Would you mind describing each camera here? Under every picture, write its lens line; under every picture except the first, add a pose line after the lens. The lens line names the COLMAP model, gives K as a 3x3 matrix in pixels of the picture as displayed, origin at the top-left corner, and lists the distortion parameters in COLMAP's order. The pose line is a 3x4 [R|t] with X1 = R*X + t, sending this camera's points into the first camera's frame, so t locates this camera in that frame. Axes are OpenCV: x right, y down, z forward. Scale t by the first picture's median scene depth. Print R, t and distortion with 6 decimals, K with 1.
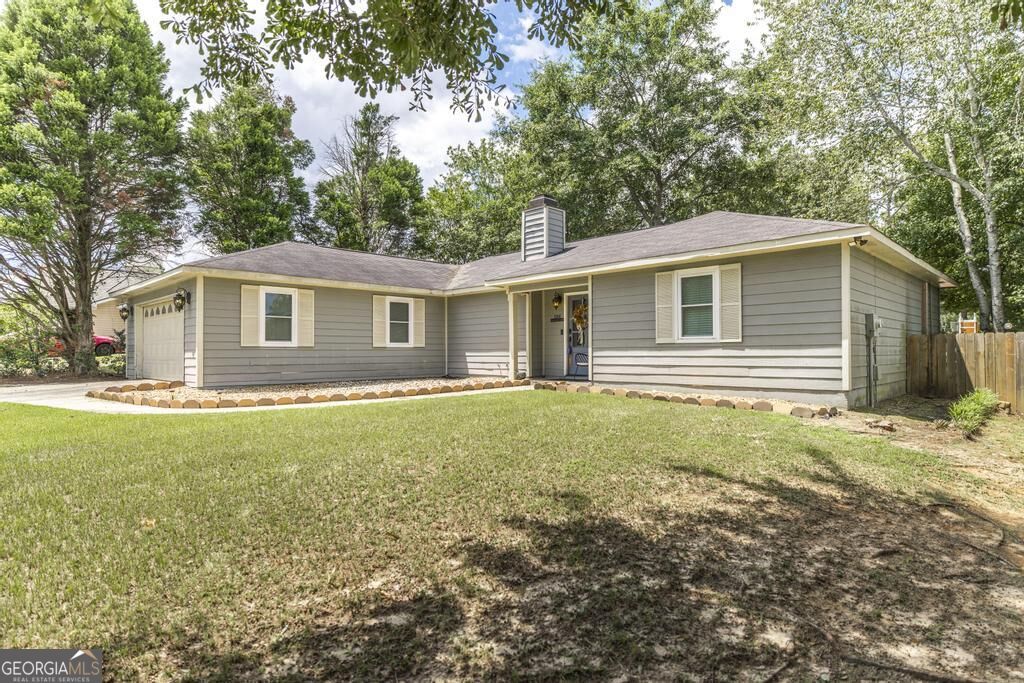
lens RADIAL K [[550.3, 0, 512.3], [0, 550.3, 344.3], [0, 0, 1]] dist [0.001916, 0.000614]
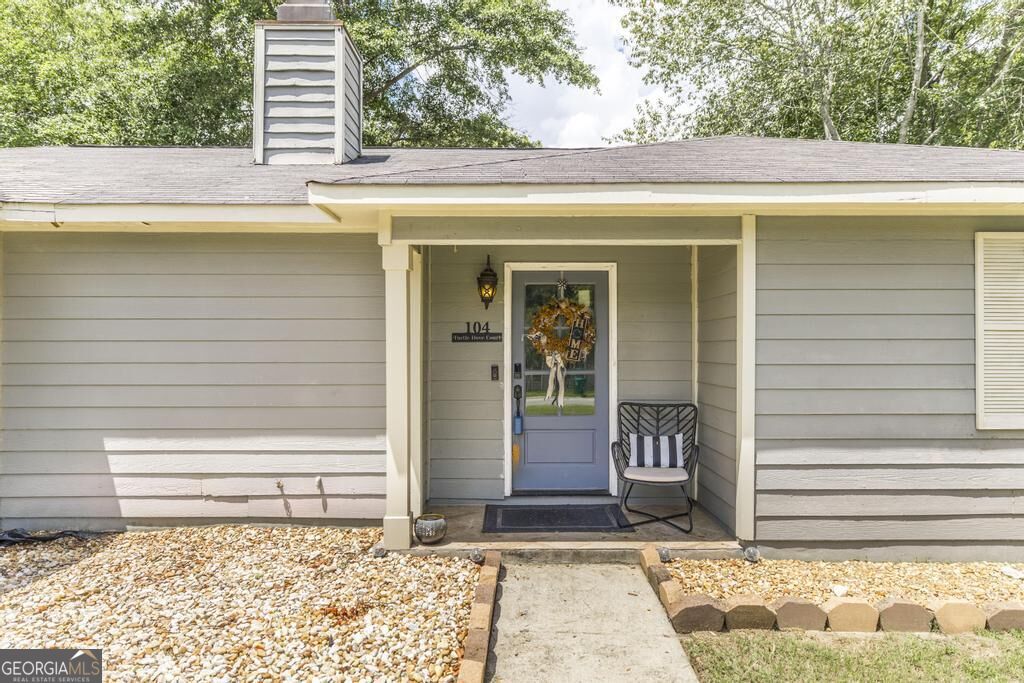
lens RADIAL K [[621.0, 0, 511.6], [0, 621.0, 343.8], [0, 0, 1]] dist [0.005892, 0.000795]
pose [[0.697976, 0.012621, 0.716010, -0.187784], [-0.013800, 0.999896, -0.004172, -0.039242], [-0.715988, -0.006969, 0.698078, 0.716569]]
